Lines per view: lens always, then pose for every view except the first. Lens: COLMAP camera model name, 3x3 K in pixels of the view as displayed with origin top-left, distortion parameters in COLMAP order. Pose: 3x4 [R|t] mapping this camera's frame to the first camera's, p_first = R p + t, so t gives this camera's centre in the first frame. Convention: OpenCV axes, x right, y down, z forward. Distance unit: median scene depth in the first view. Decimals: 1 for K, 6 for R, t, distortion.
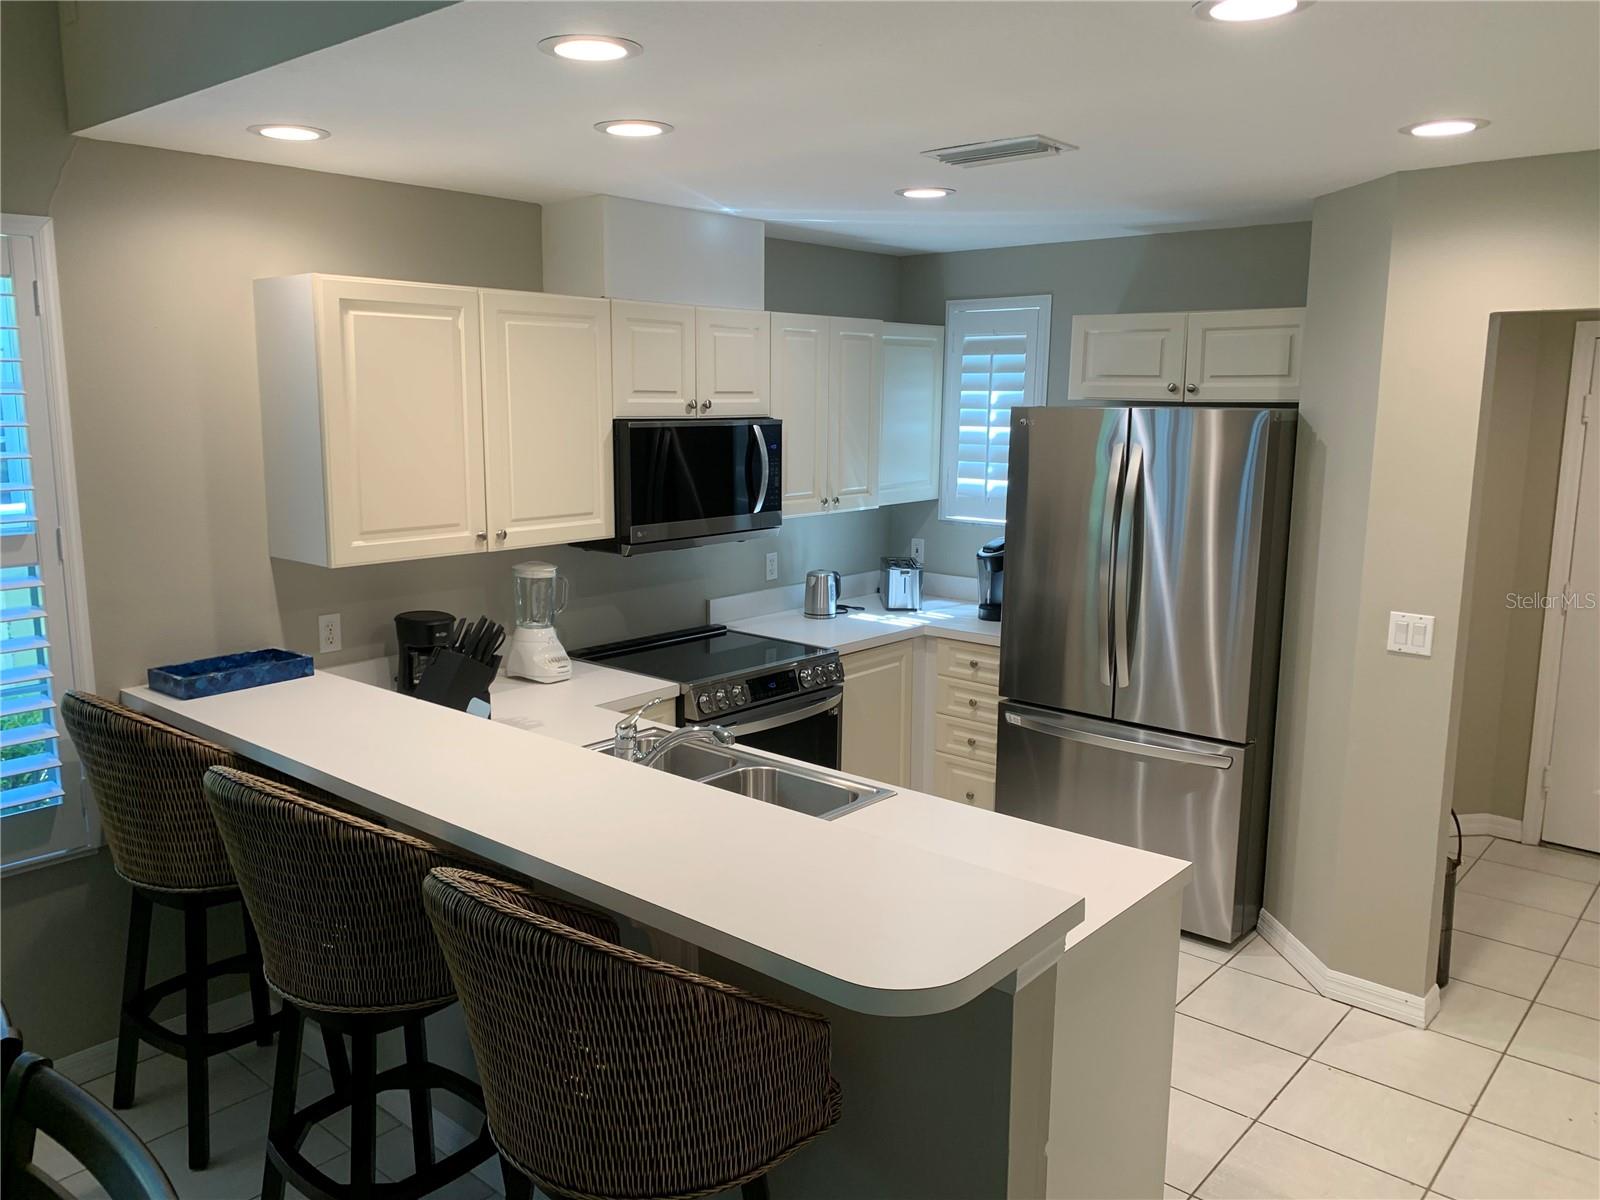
lens RADIAL K [[1230.3, 0, 781.4], [0, 1230.3, 600.1], [0, 0, 1]] dist [0.002700, -0.010490]
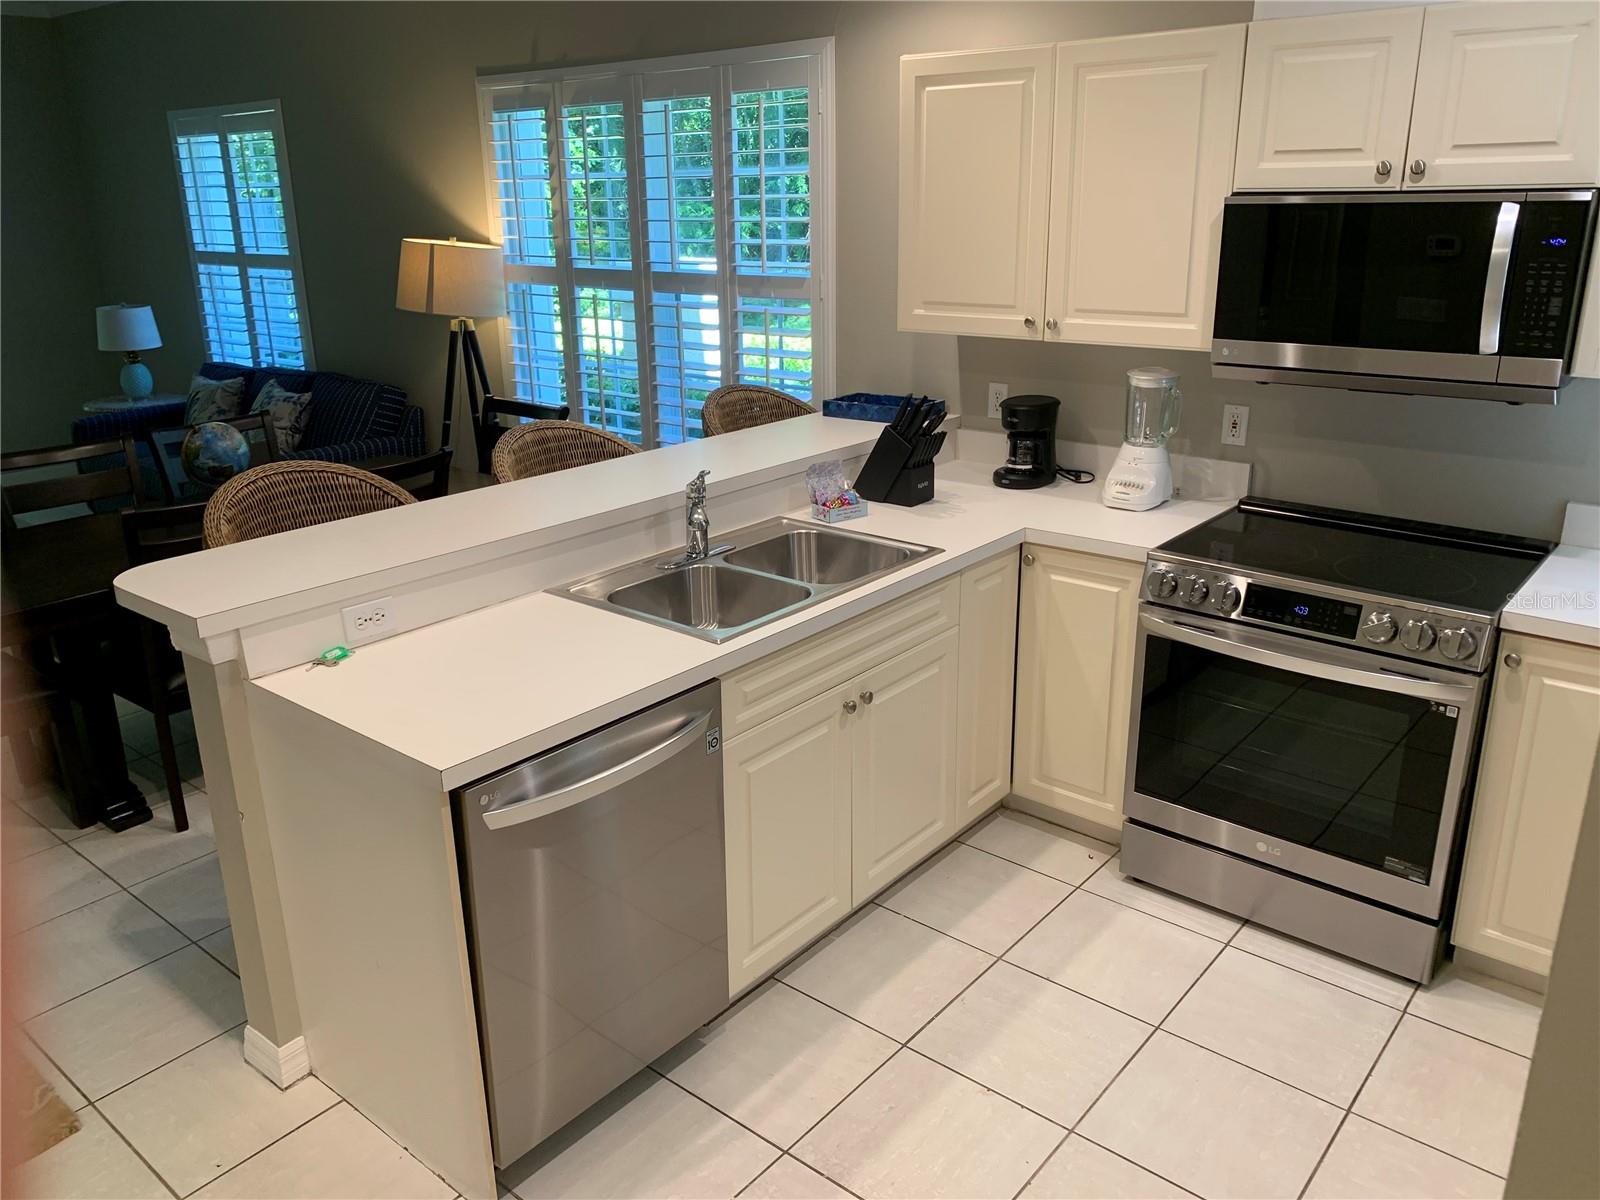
lens RADIAL K [[1214.5, 0, 777.3], [0, 1214.5, 589.0], [0, 0, 1]] dist [0.037072, -0.041777]
pose [[0.019626, 0.306729, -0.951595, 0.540535], [-0.149175, 0.942023, 0.300567, -0.084778], [0.988616, 0.136055, 0.064245, 0.591187]]
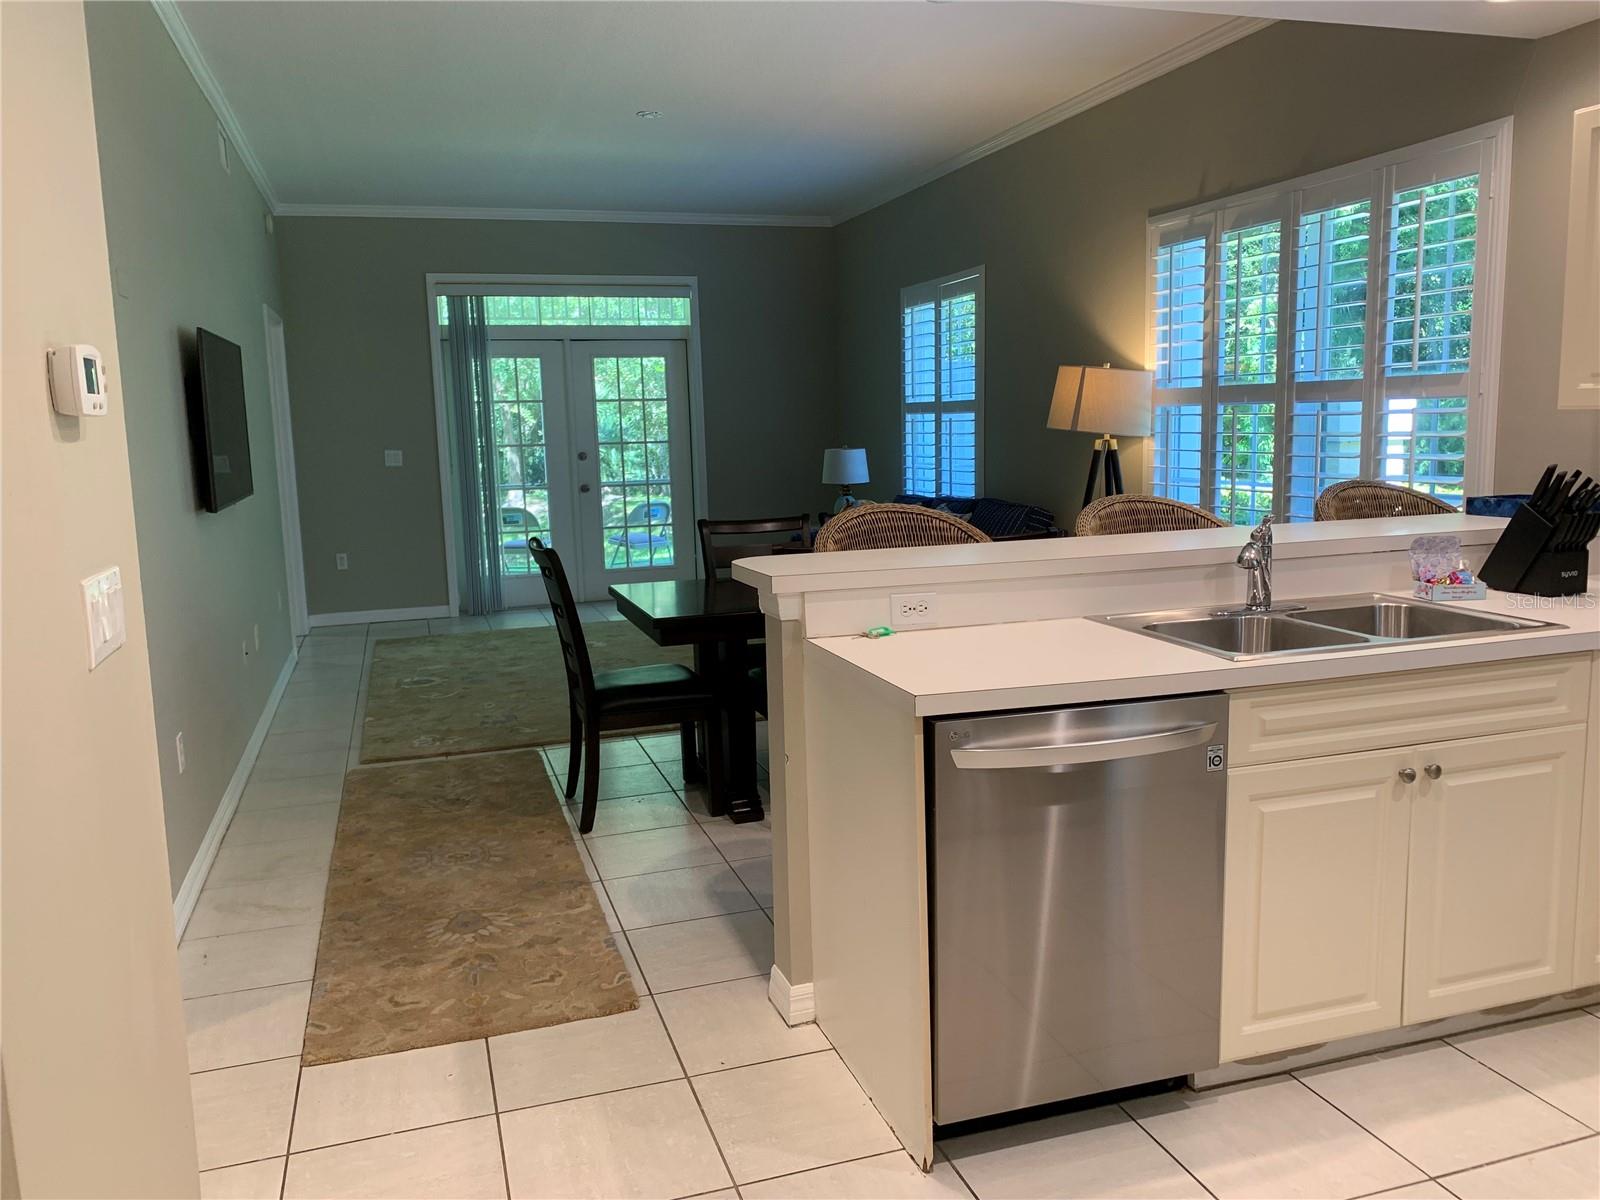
lens RADIAL K [[1214.5, 0, 777.3], [0, 1214.5, 589.0], [0, 0, 1]] dist [0.037072, -0.041777]
pose [[-0.521853, 0.127671, -0.843427, 0.570126], [-0.119331, 0.968088, 0.220375, -0.020199], [0.844648, 0.215650, -0.489964, 0.682161]]
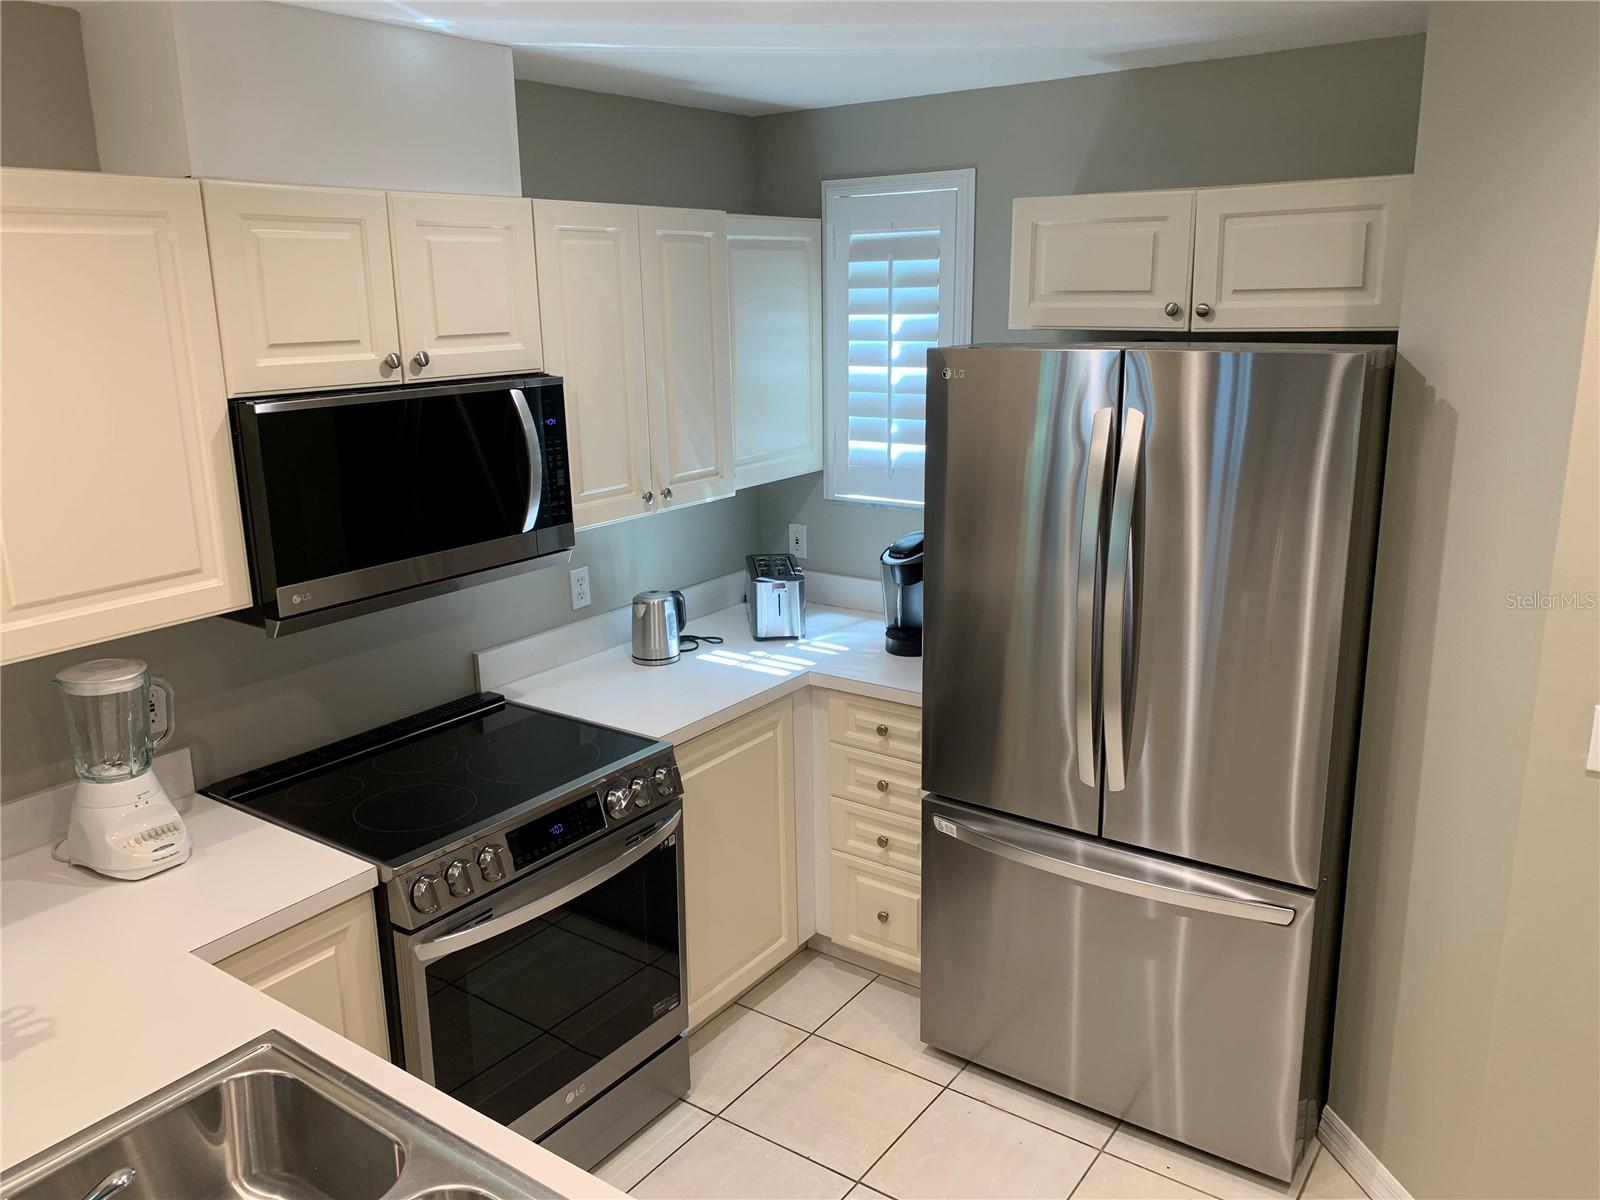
lens RADIAL K [[1213.7, 0, 816.3], [0, 1213.7, 593.7], [0, 0, 1]] dist [0.063535, -0.138745]
pose [[0.993398, -0.049897, 0.103301, 0.055218], [0.041792, 0.995983, 0.079191, -0.076858], [-0.106837, -0.074351, 0.991493, 0.348275]]
